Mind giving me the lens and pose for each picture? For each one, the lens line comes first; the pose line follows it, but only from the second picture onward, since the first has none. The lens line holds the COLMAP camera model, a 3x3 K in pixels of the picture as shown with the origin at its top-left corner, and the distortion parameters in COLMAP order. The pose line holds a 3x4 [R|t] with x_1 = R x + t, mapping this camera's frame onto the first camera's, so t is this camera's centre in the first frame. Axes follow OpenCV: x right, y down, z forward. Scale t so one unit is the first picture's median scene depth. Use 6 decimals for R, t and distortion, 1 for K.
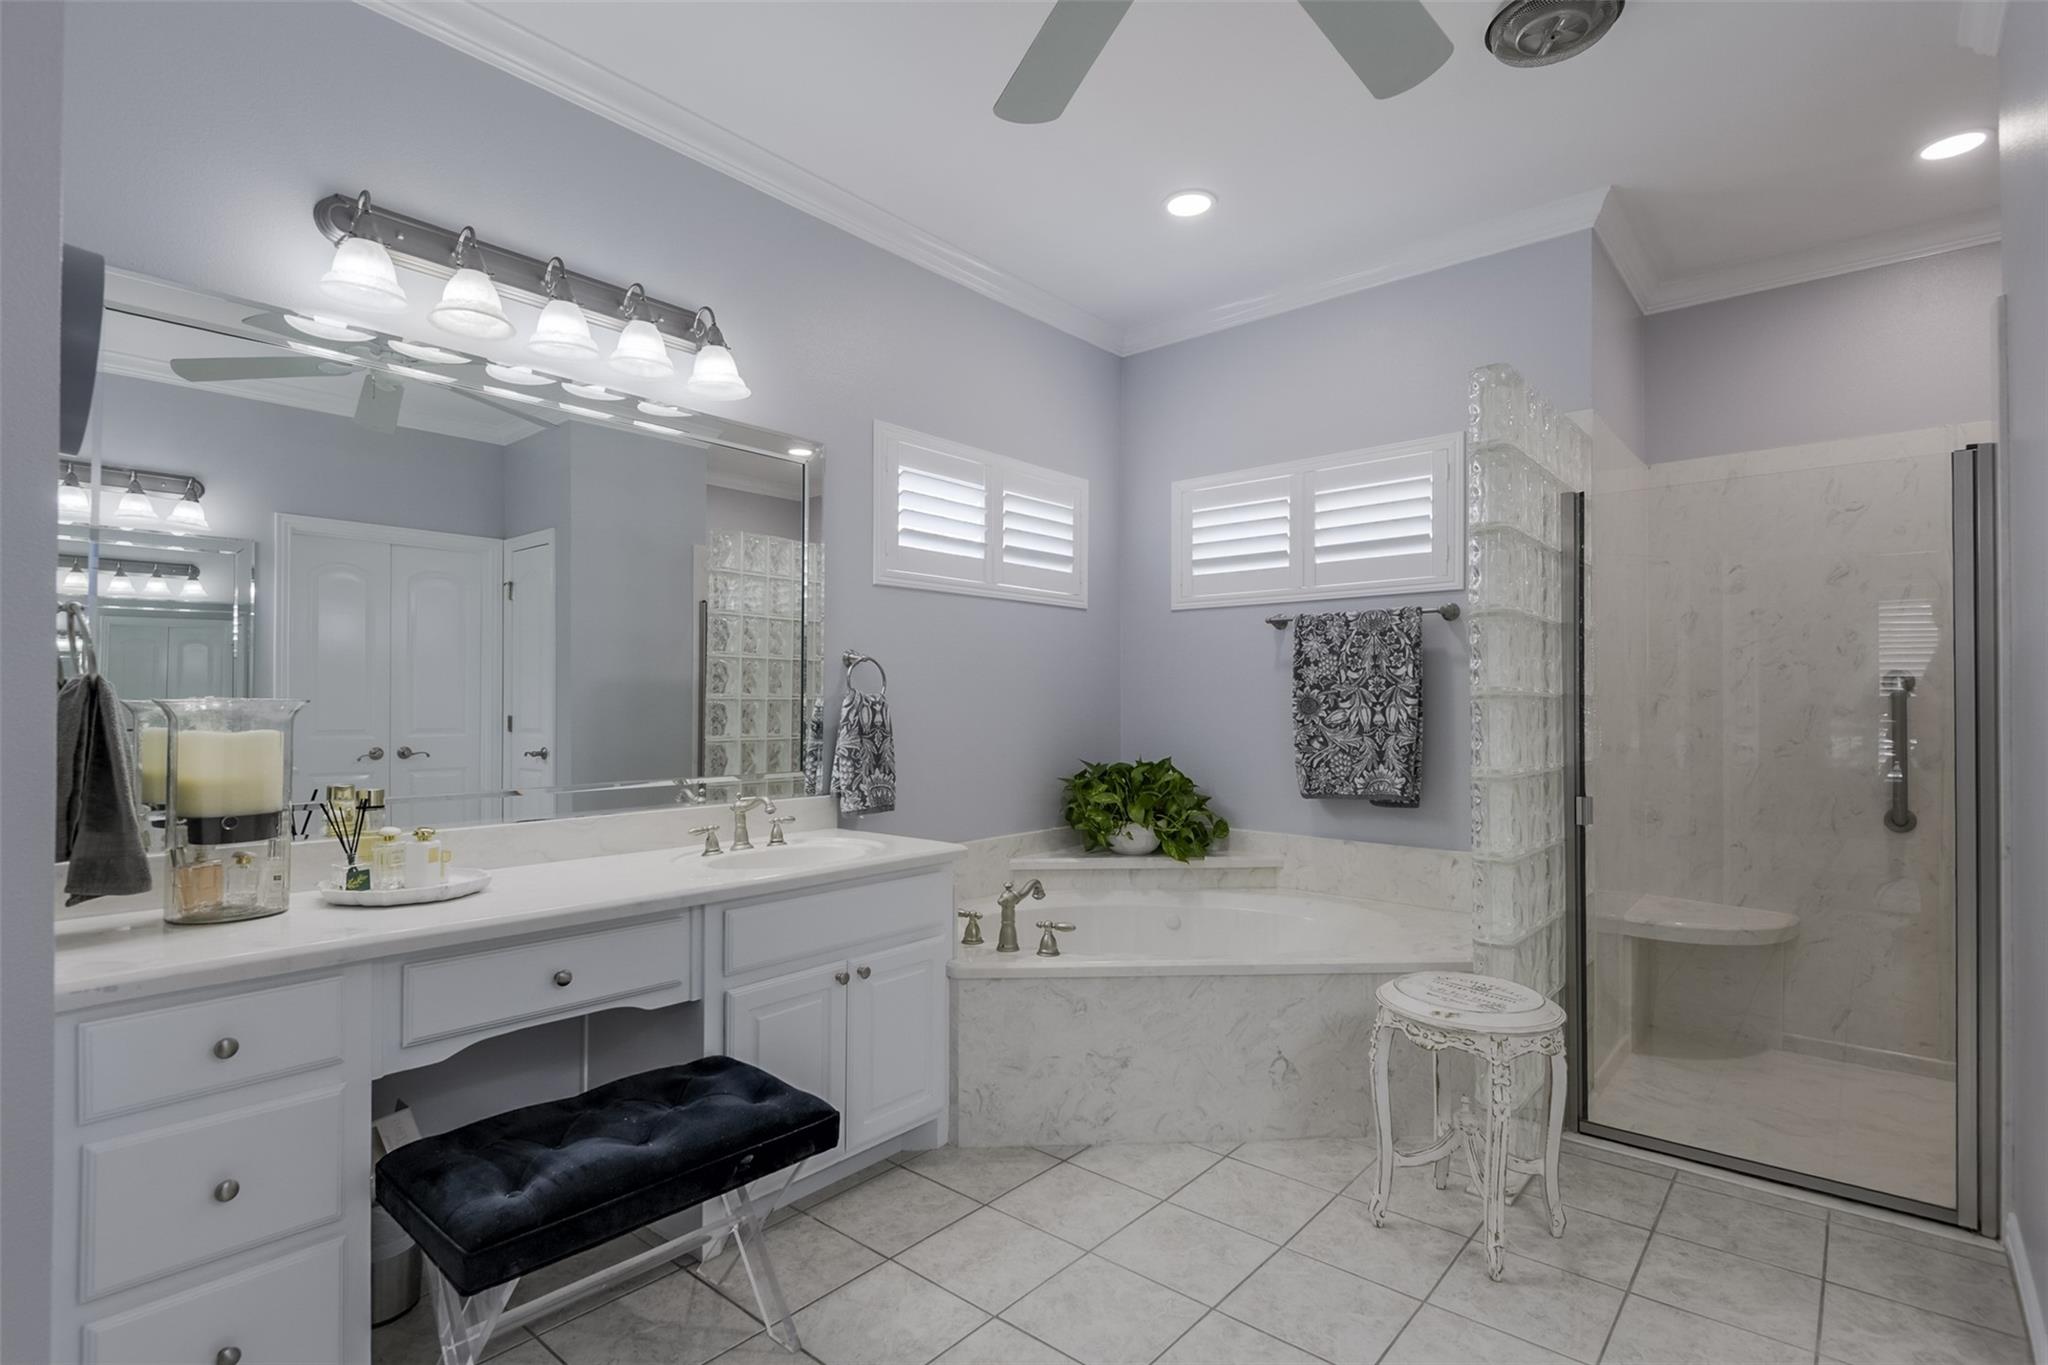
lens RADIAL K [[1070.3, 0, 1019.3], [0, 1070.3, 682.9], [0, 0, 1]] dist [0.091489, -0.048025]
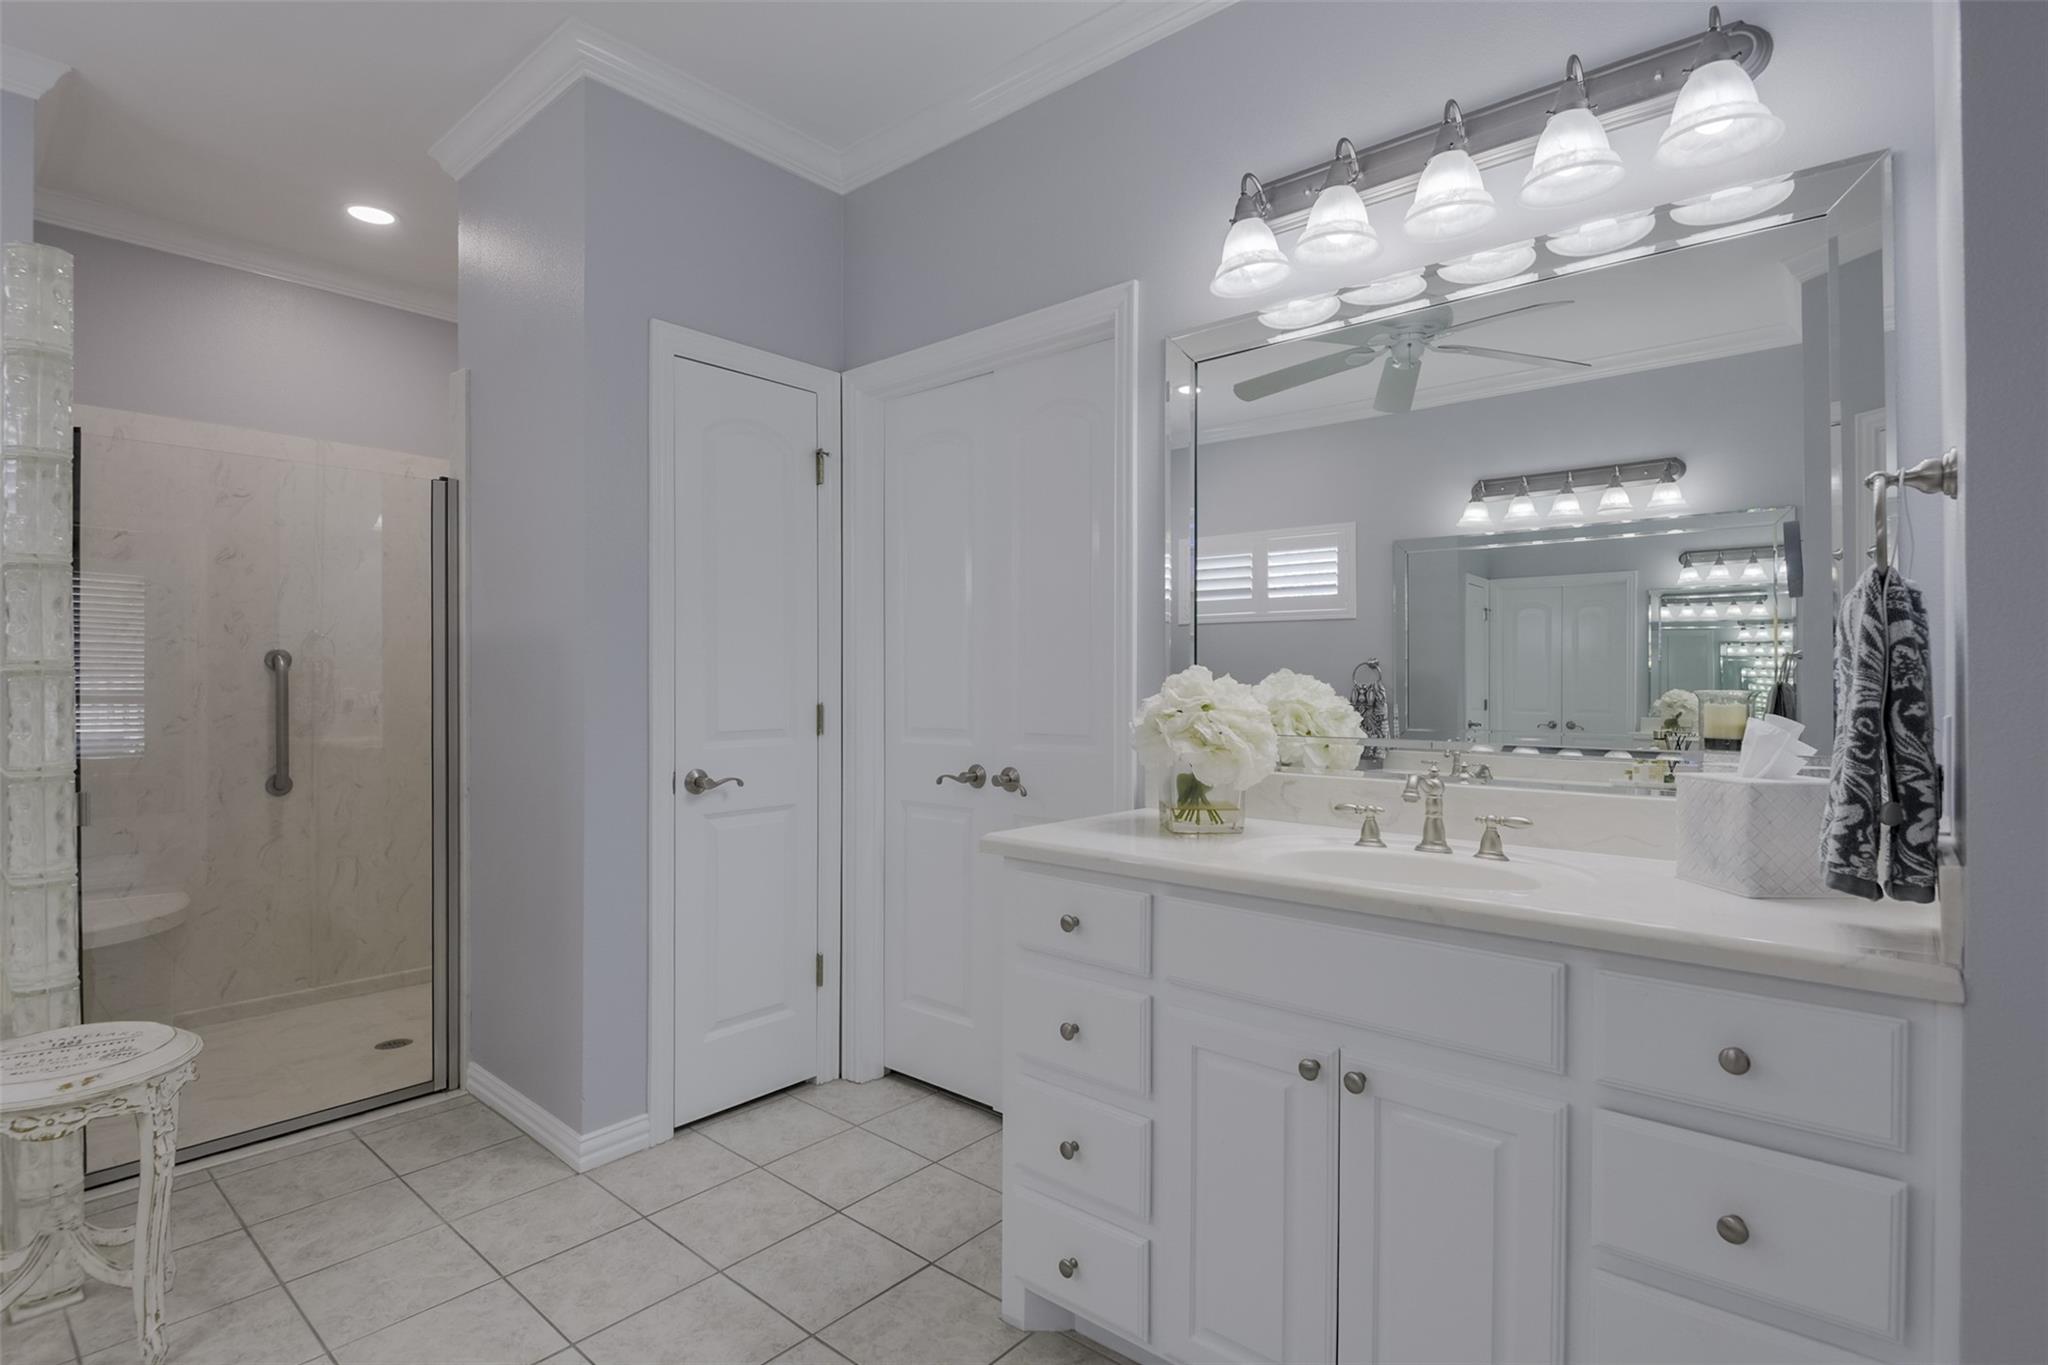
lens RADIAL K [[1070.3, 0, 1019.3], [0, 1070.3, 682.9], [0, 0, 1]] dist [0.091489, -0.048025]
pose [[0.003412, -0.007284, 0.999968, -0.395209], [-0.009042, 0.999932, 0.007314, 0.009570], [-0.999953, -0.009066, 0.003346, 0.337187]]
